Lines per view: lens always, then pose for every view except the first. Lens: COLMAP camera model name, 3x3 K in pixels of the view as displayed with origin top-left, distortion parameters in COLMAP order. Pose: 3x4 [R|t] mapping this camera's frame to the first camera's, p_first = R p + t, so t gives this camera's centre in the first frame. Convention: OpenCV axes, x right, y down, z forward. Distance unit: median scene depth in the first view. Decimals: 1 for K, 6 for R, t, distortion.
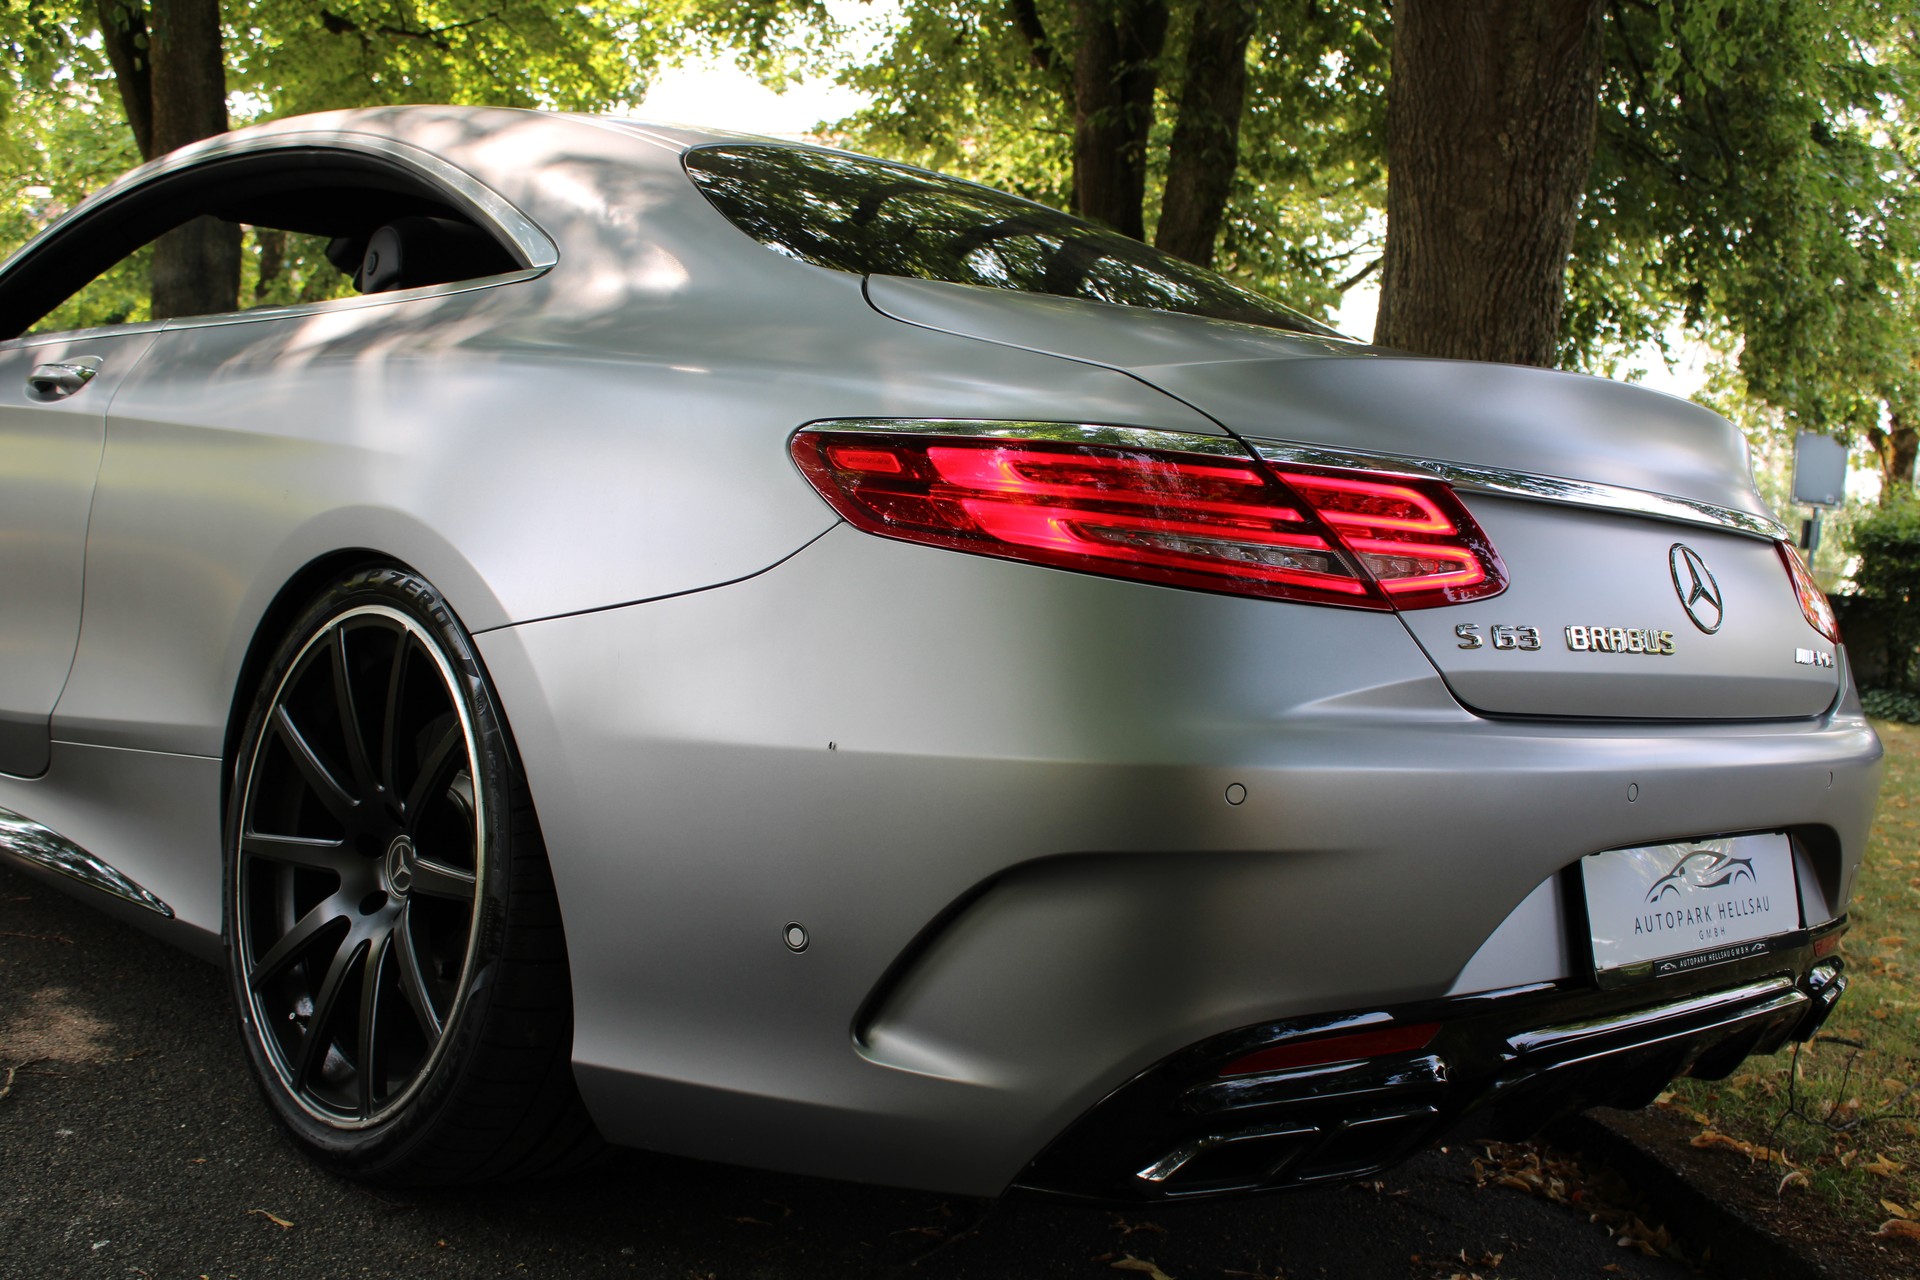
lens RADIAL K [[1993.4, 0, 1009.3], [0, 1993.4, 672.4], [0, 0, 1]] dist [-0.128742, 0.131162]
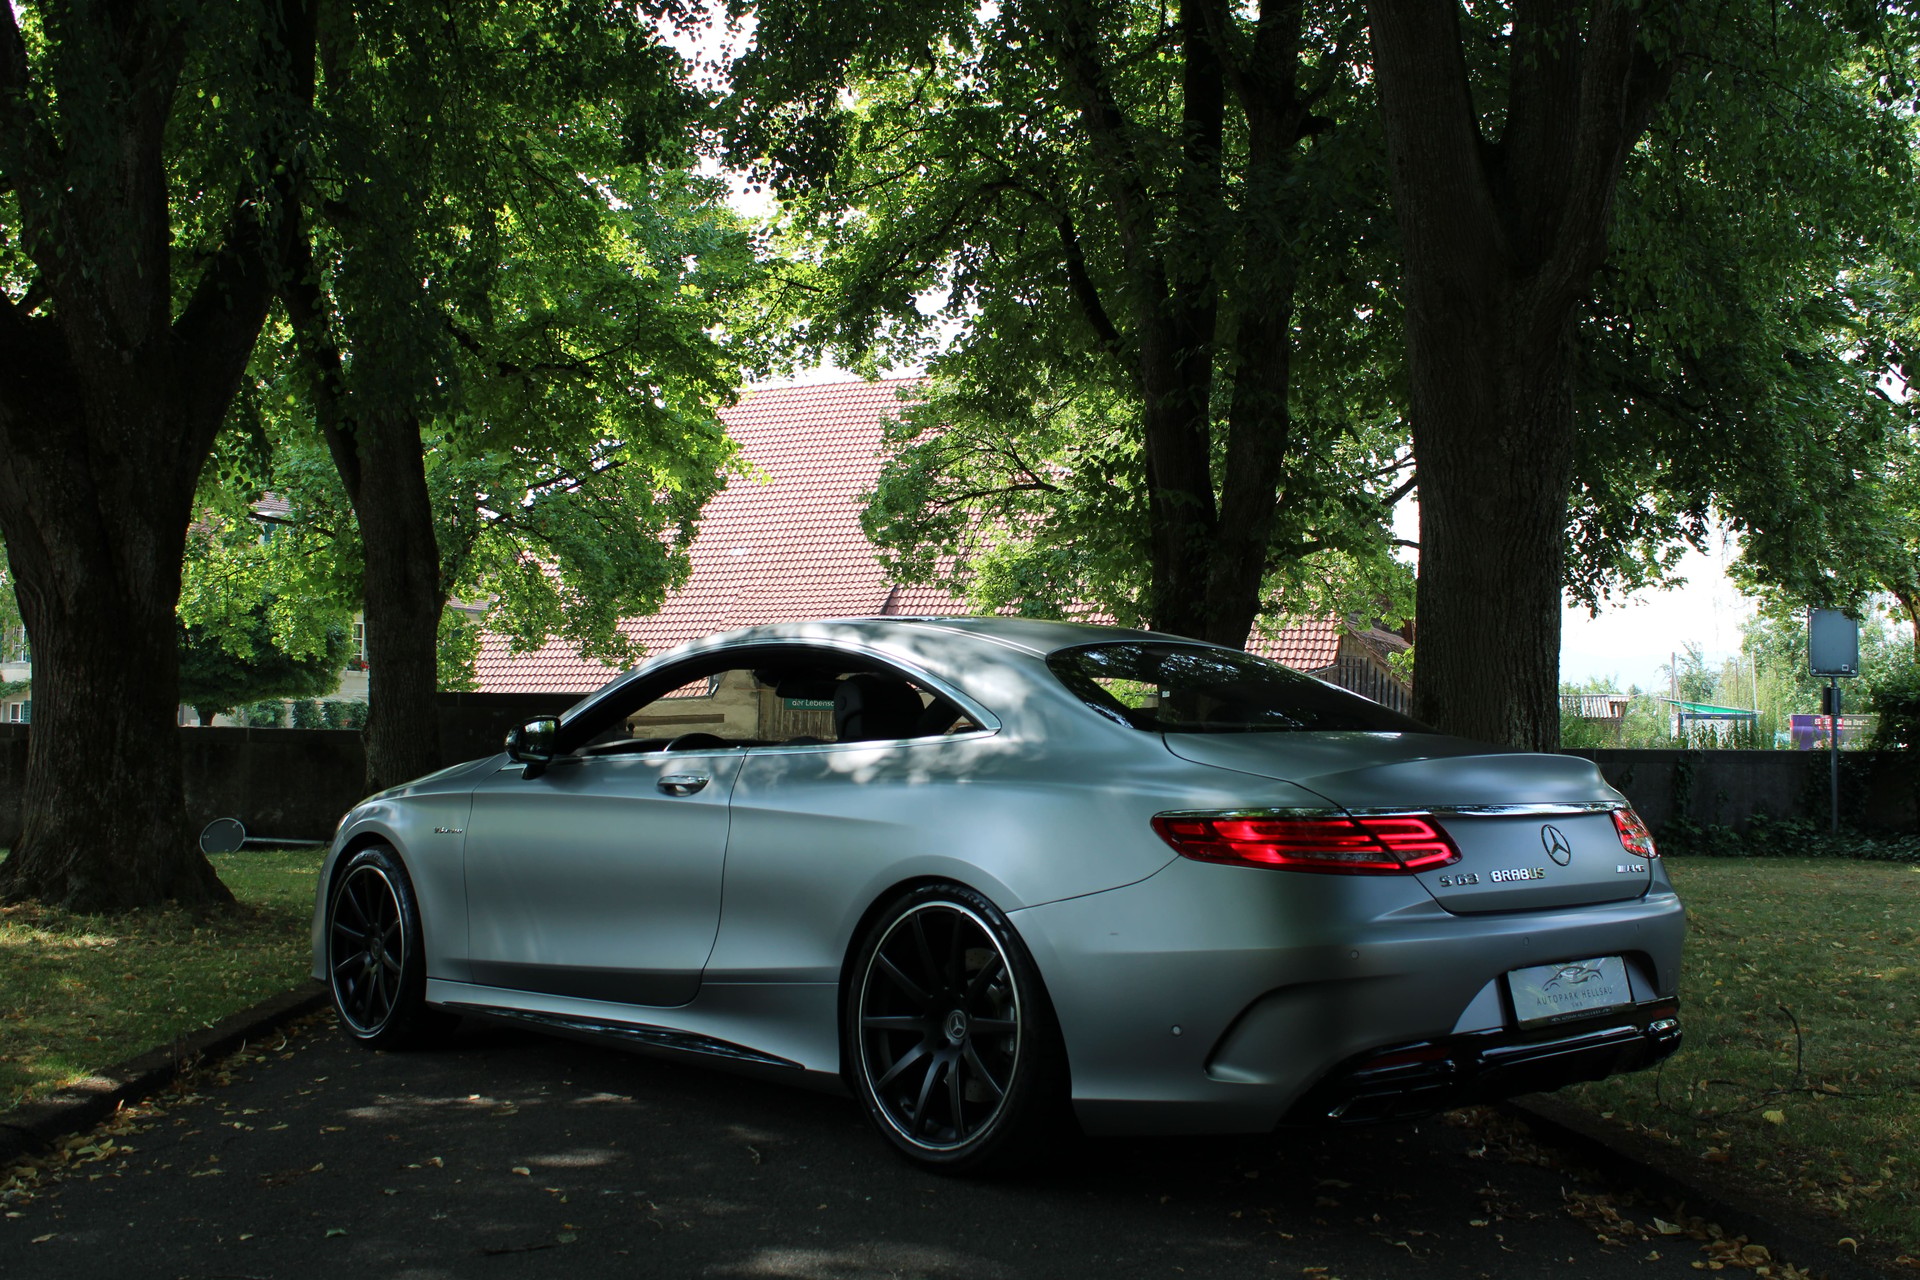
lens RADIAL K [[2103.1, 0, 1000.8], [0, 2103.1, 632.3], [0, 0, 1]] dist [-0.127257, 0.167353]
pose [[0.996264, -0.081601, -0.028255, -0.045753], [0.077763, 0.990039, -0.117372, -0.013758], [0.037551, 0.114736, 0.992686, -0.344663]]
